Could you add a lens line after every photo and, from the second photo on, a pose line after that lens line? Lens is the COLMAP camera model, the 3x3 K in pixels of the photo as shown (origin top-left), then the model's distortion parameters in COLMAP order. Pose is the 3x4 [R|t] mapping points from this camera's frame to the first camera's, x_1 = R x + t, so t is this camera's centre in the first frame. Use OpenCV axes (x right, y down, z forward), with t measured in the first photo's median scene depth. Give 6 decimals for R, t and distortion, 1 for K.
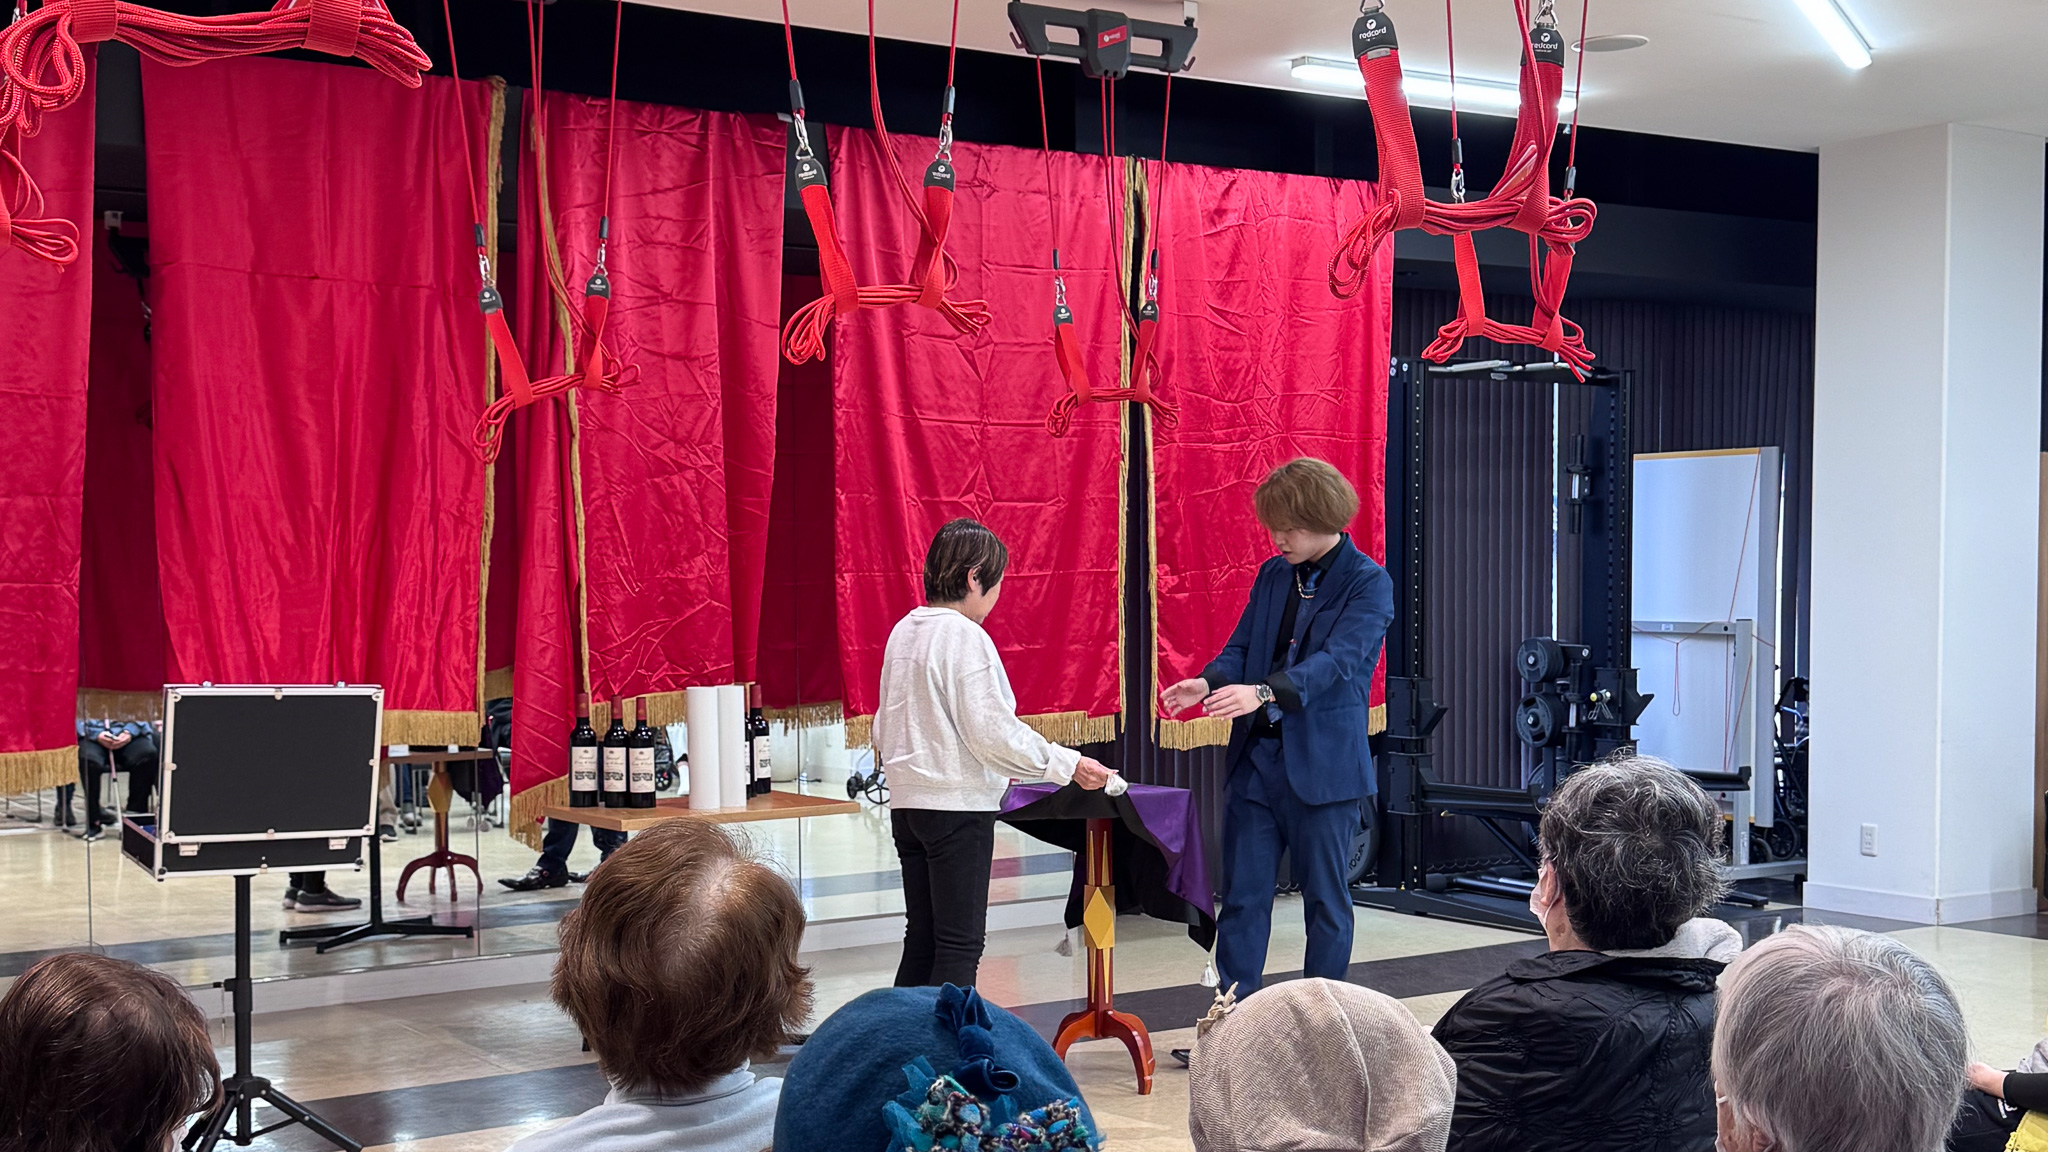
lens RADIAL K [[1914.1, 0, 1024.0], [0, 1914.1, 579.9], [0, 0, 1]] dist [0.012428, 0.000000]
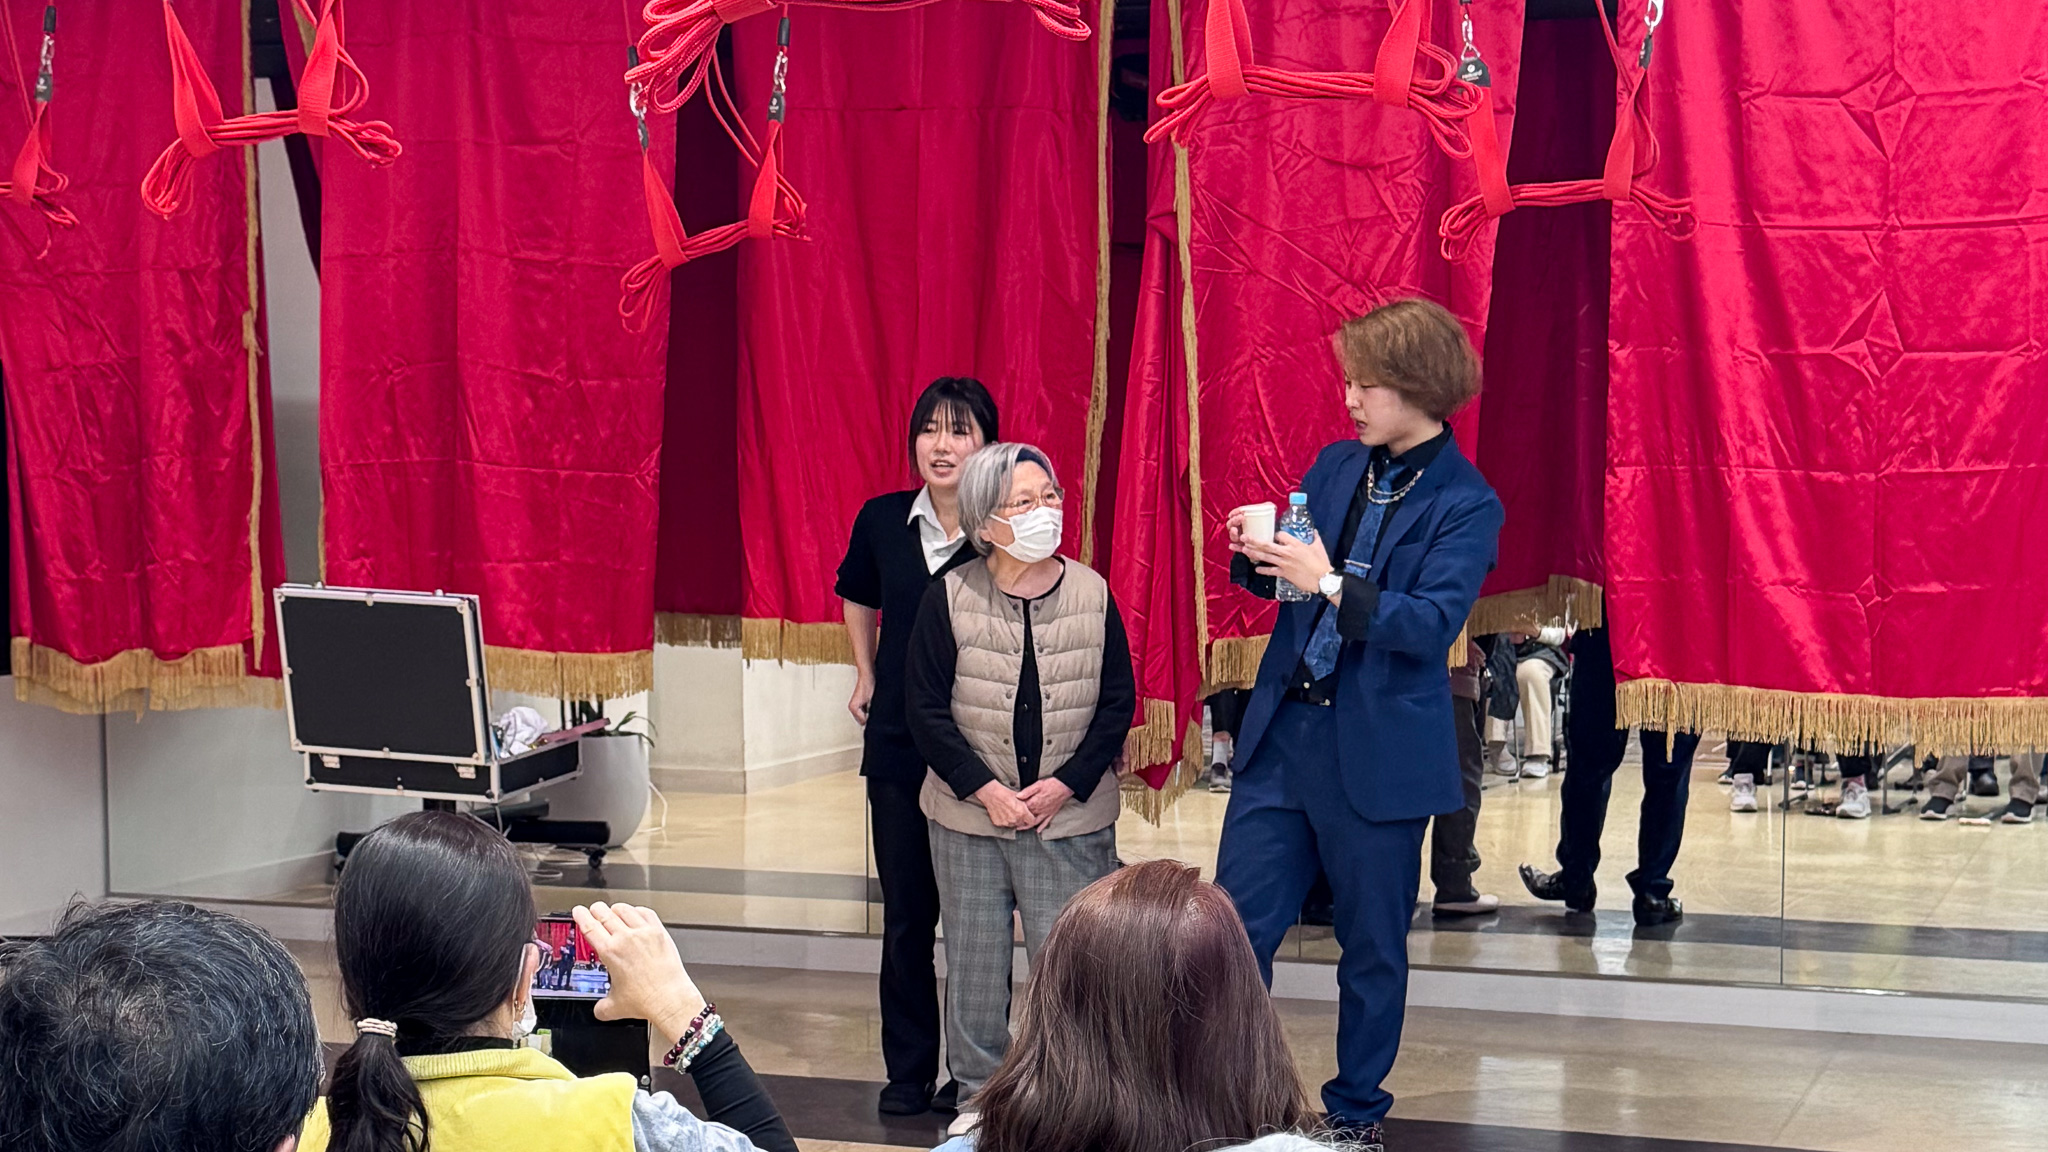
lens RADIAL K [[2547.7, 0, 1023.9], [0, 2547.7, 576.0], [0, 0, 1]] dist [0.022464, 0.000000]
pose [[0.693014, 0.036953, -0.719976, 0.395066], [-0.005432, 0.998925, 0.046041, -0.005045], [0.720904, -0.027996, 0.692470, 0.219956]]
